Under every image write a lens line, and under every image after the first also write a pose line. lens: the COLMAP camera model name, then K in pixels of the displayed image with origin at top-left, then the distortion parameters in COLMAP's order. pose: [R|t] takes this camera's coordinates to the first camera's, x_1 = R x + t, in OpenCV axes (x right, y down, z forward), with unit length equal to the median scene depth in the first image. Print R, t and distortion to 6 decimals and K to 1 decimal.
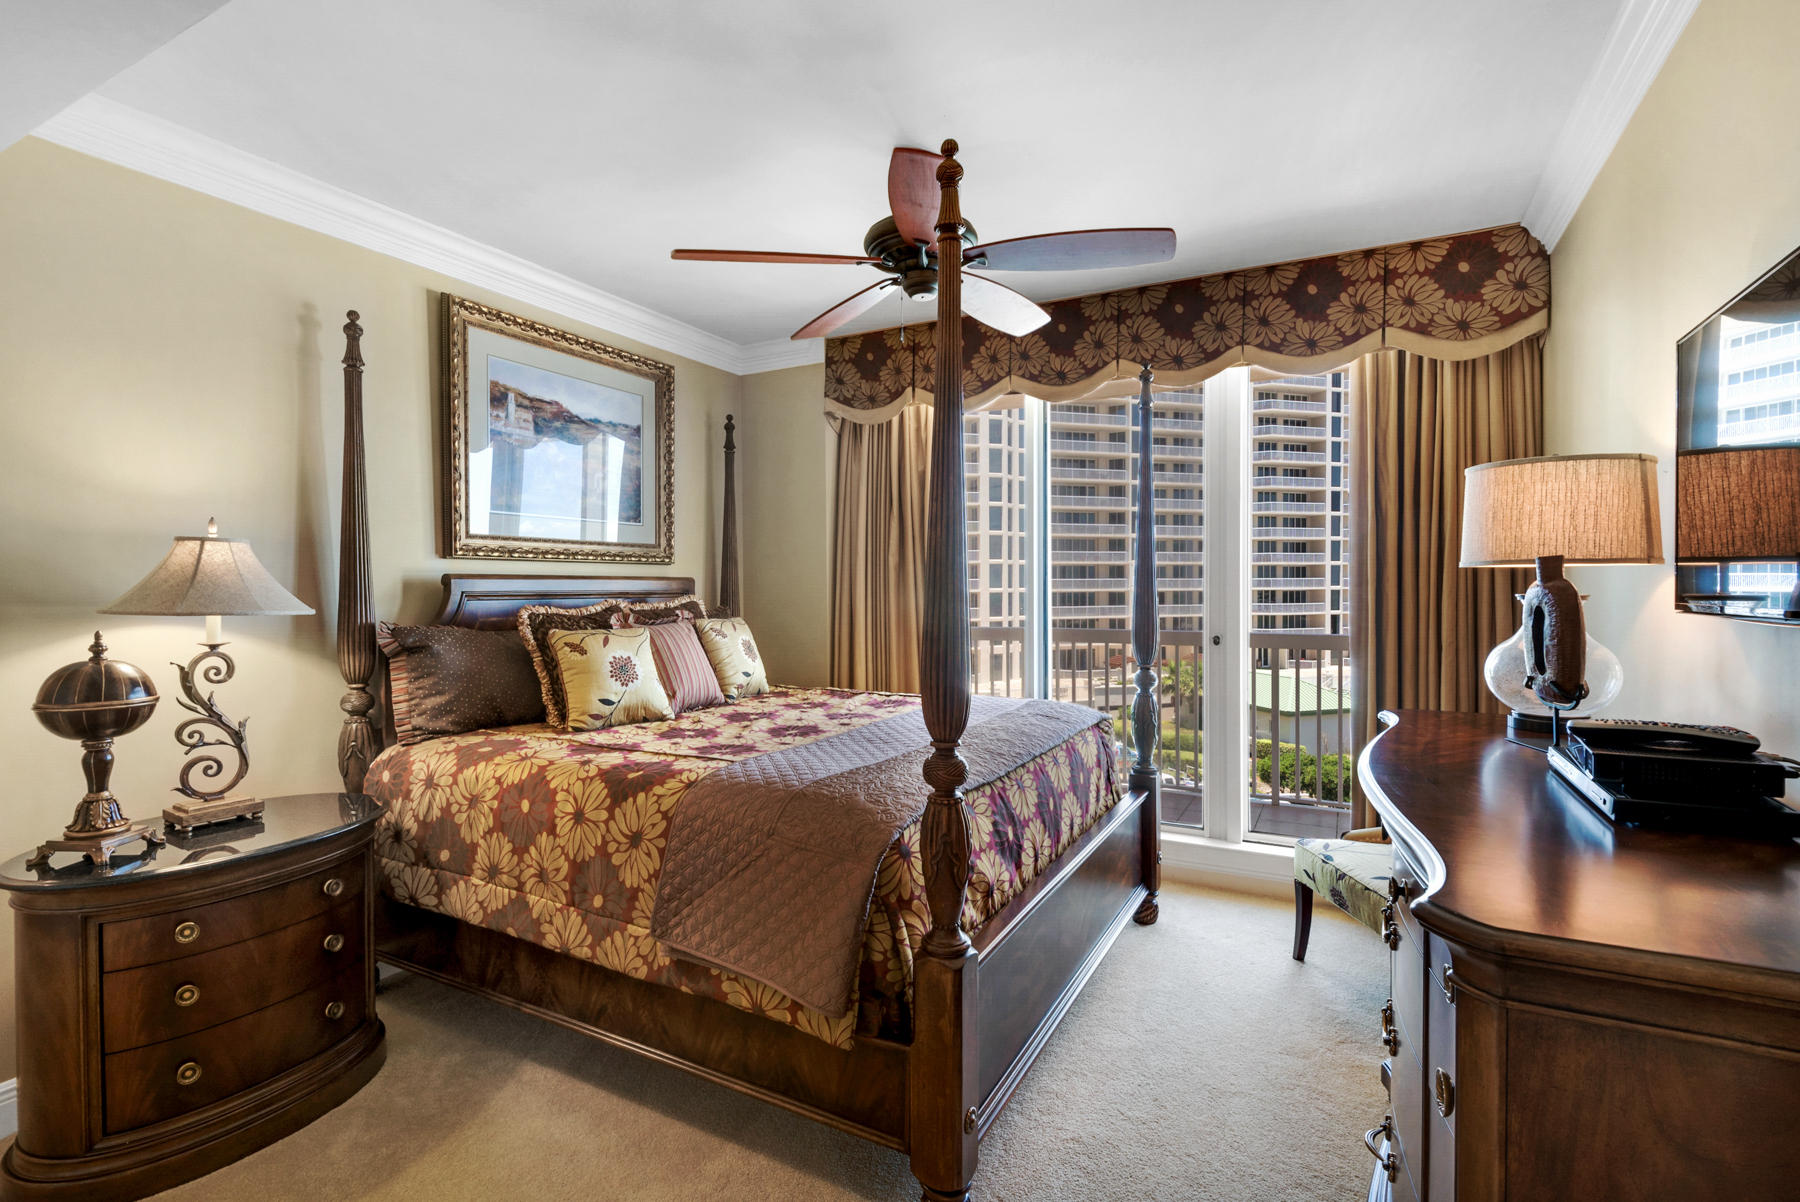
lens RADIAL K [[856.3, 0, 905.5], [0, 856.3, 601.8], [0, 0, 1]] dist [0.017038, -0.023200]
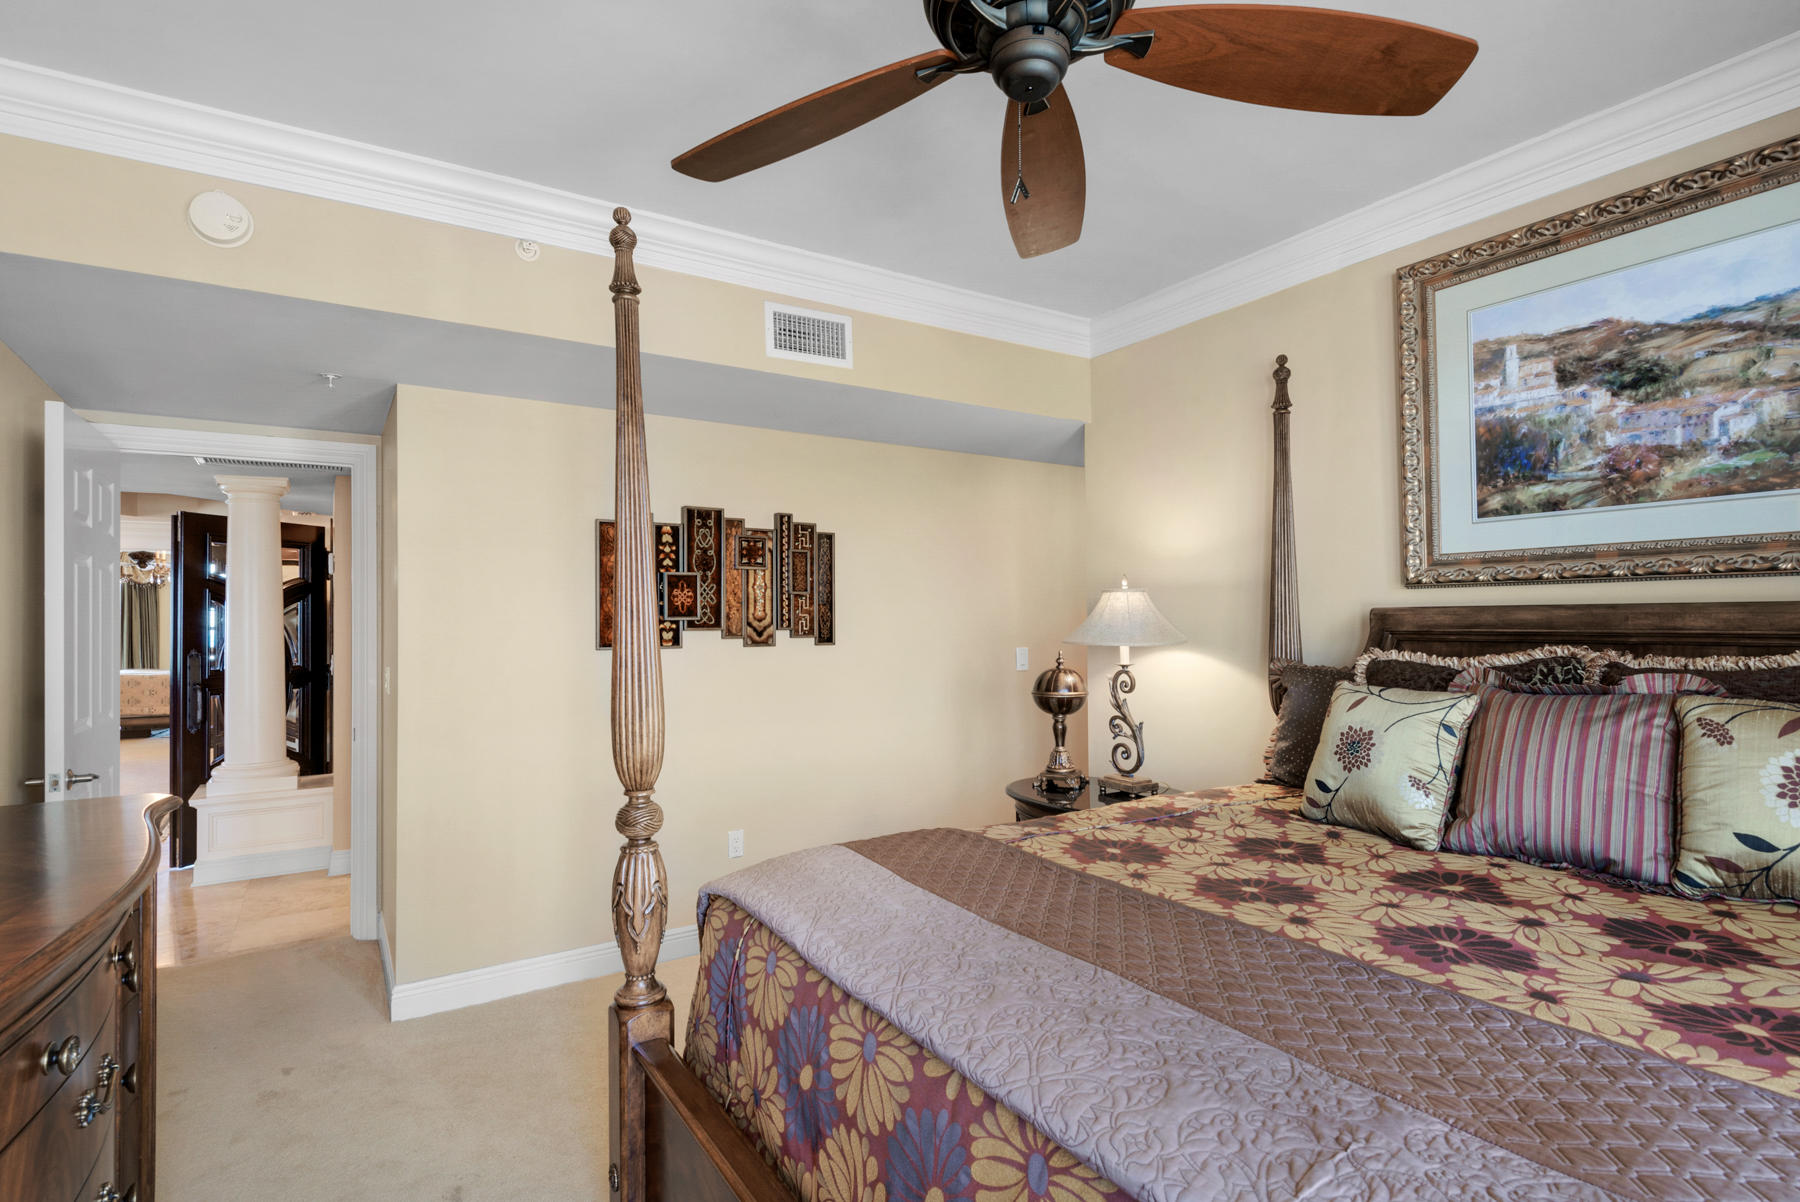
lens RADIAL K [[856.3, 0, 905.5], [0, 856.3, 601.8], [0, 0, 1]] dist [0.017038, -0.023200]
pose [[-0.488153, -0.006220, -0.872736, 0.424617], [0.001722, 0.999966, -0.008089, -0.031269], [0.872756, -0.005451, -0.488126, 0.985600]]
